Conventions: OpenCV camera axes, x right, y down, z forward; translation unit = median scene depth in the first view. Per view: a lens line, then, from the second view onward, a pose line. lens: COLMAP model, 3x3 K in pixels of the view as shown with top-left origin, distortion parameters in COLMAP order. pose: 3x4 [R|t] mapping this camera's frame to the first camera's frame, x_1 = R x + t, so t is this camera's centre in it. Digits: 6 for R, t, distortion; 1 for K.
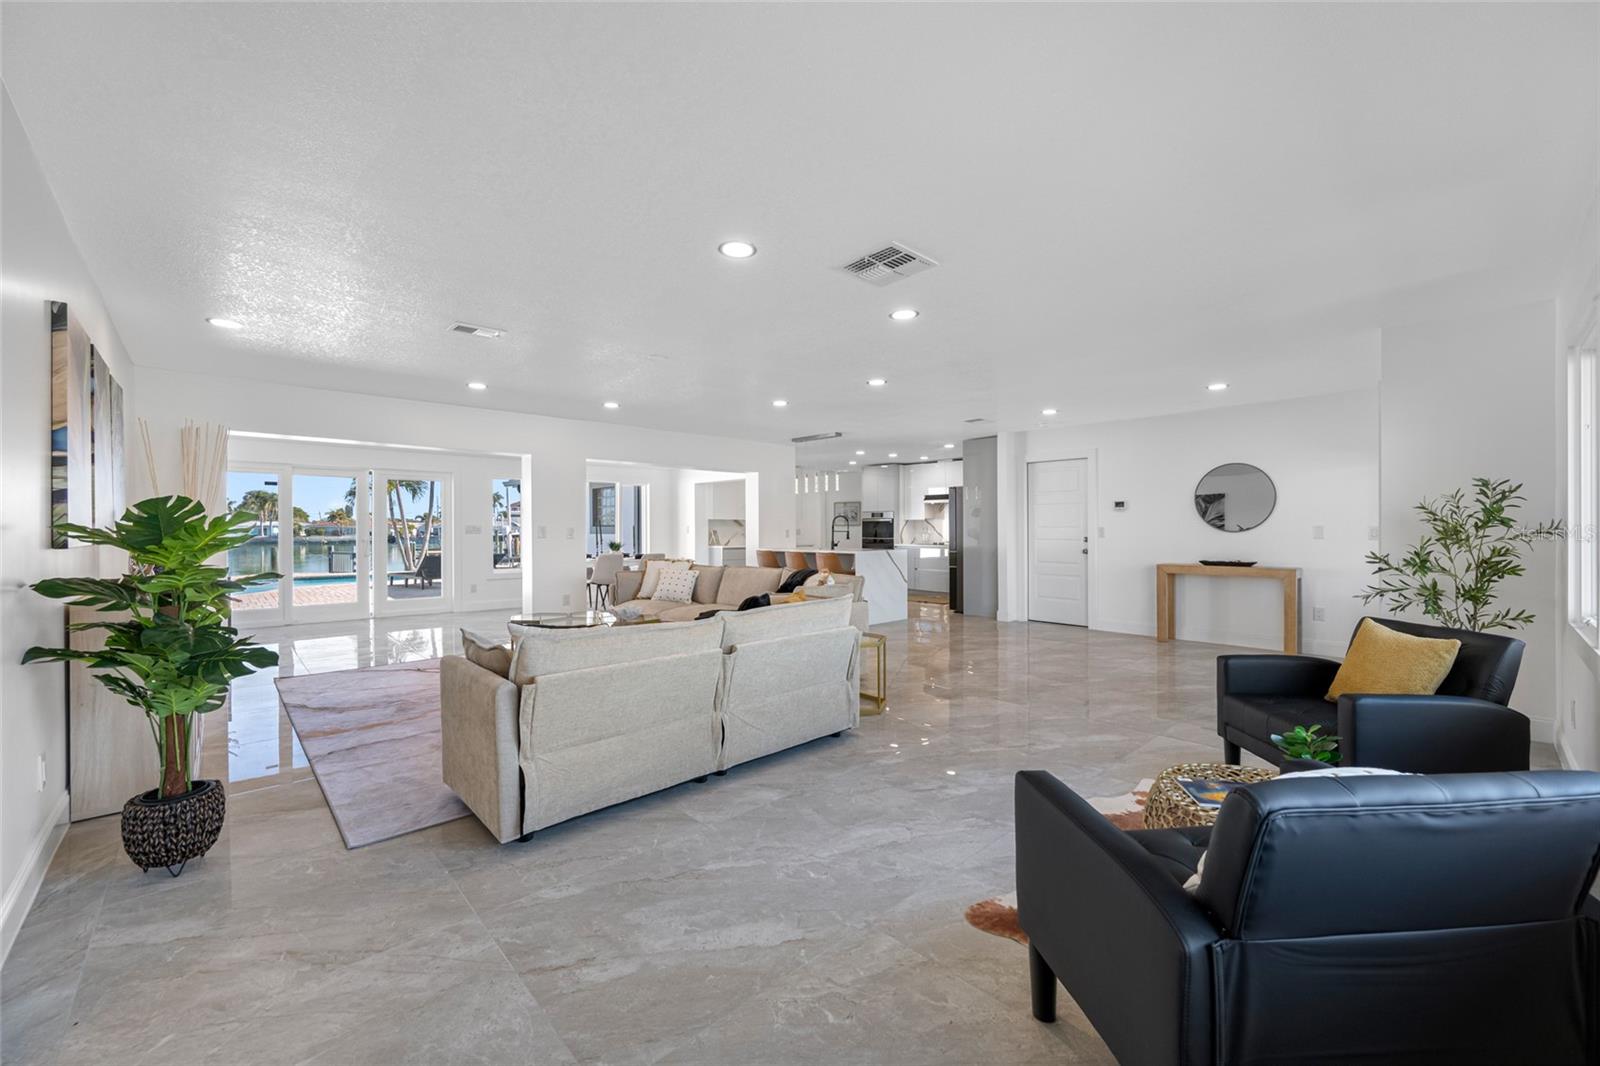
lens RADIAL K [[632.4, 0, 807.0], [0, 632.4, 544.8], [0, 0, 1]] dist [0.000425, -0.001313]
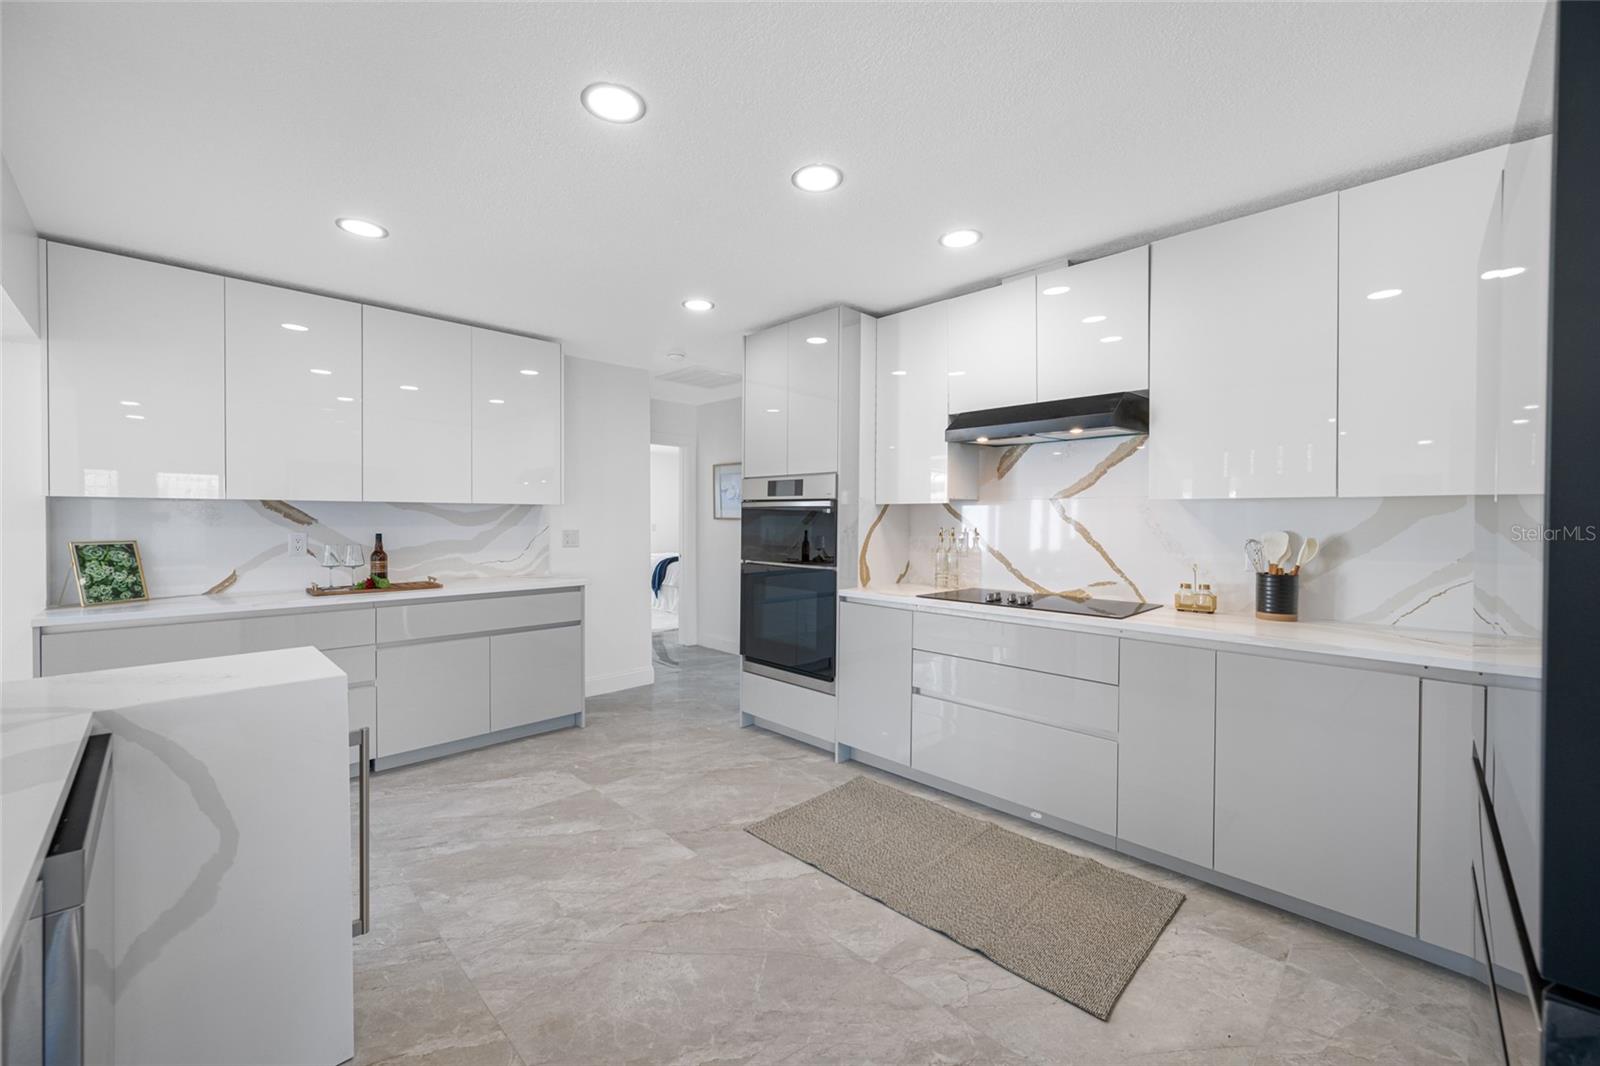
lens RADIAL K [[632.4, 0, 804.9], [0, 632.4, 534.9], [0, 0, 1]] dist [0.000425, -0.001313]
pose [[0.999447, 0.001930, 0.033200, 0.118121], [-0.002067, 0.999989, 0.004095, -0.027720], [-0.033192, -0.004161, 0.999440, 0.750740]]
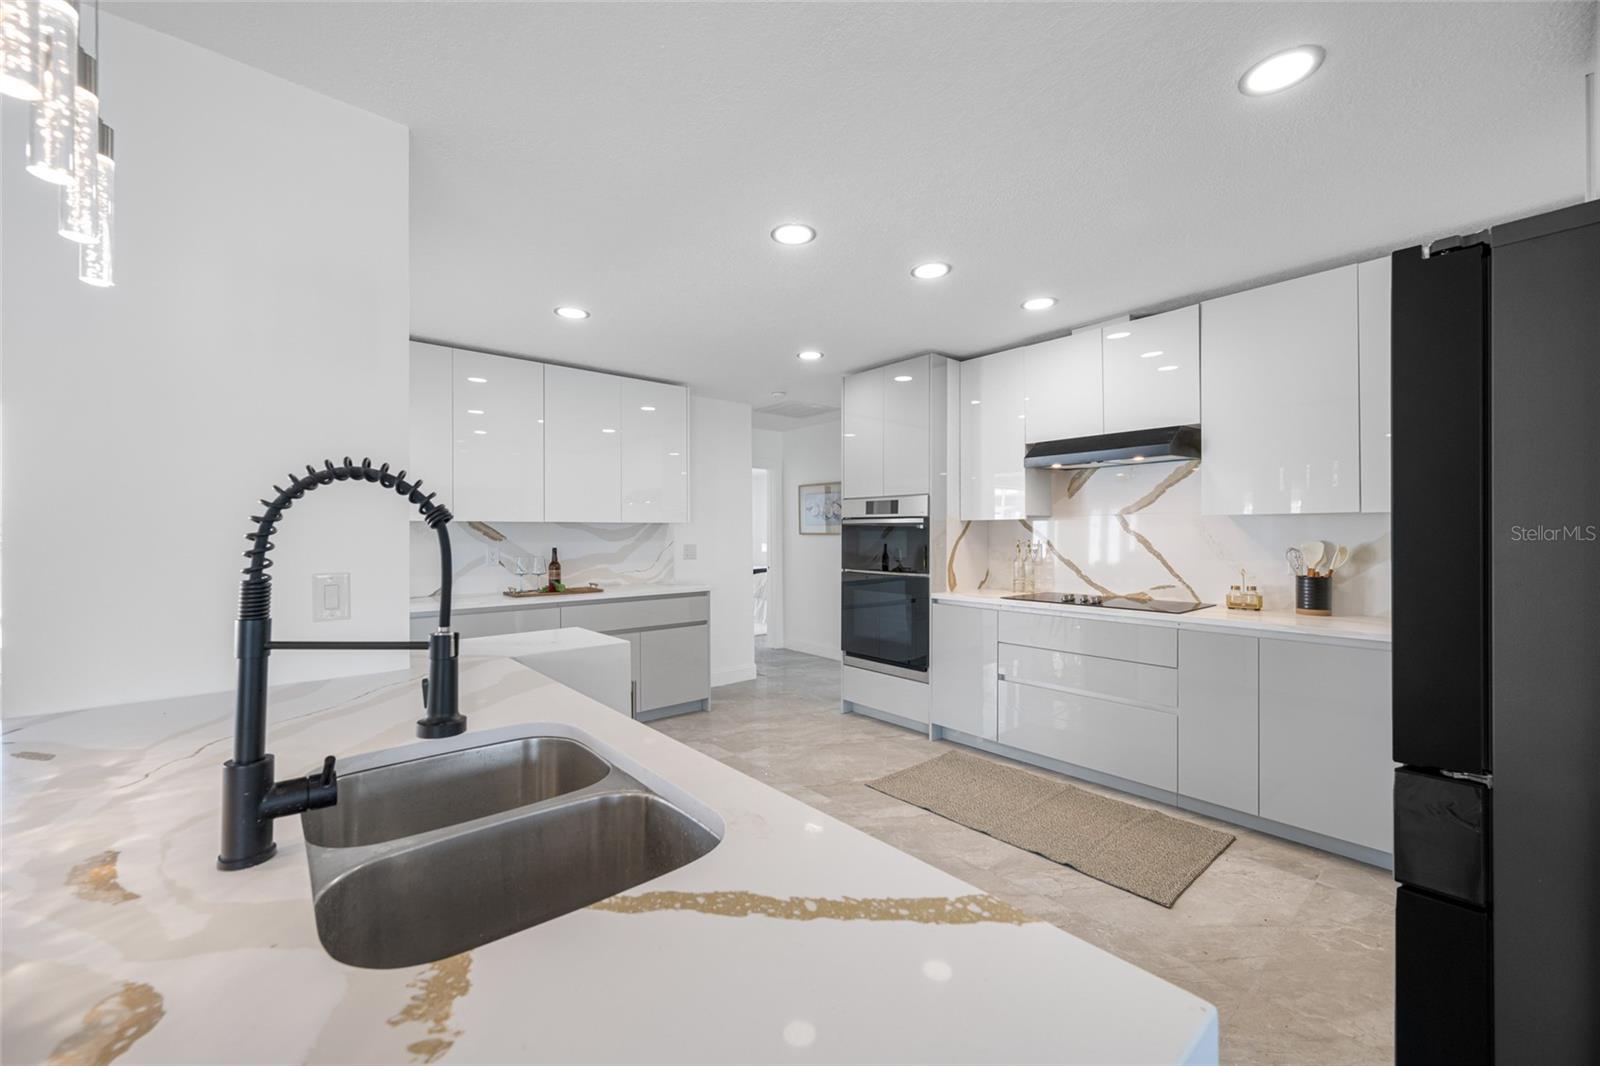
lens RADIAL K [[632.4, 0, 810.5], [0, 632.4, 541.4], [0, 0, 1]] dist [0.000425, -0.001313]
pose [[0.999381, -0.003660, -0.035000, 0.089819], [0.003338, 0.999952, -0.009251, -0.026540], [0.035033, 0.009129, 0.999344, 0.695162]]
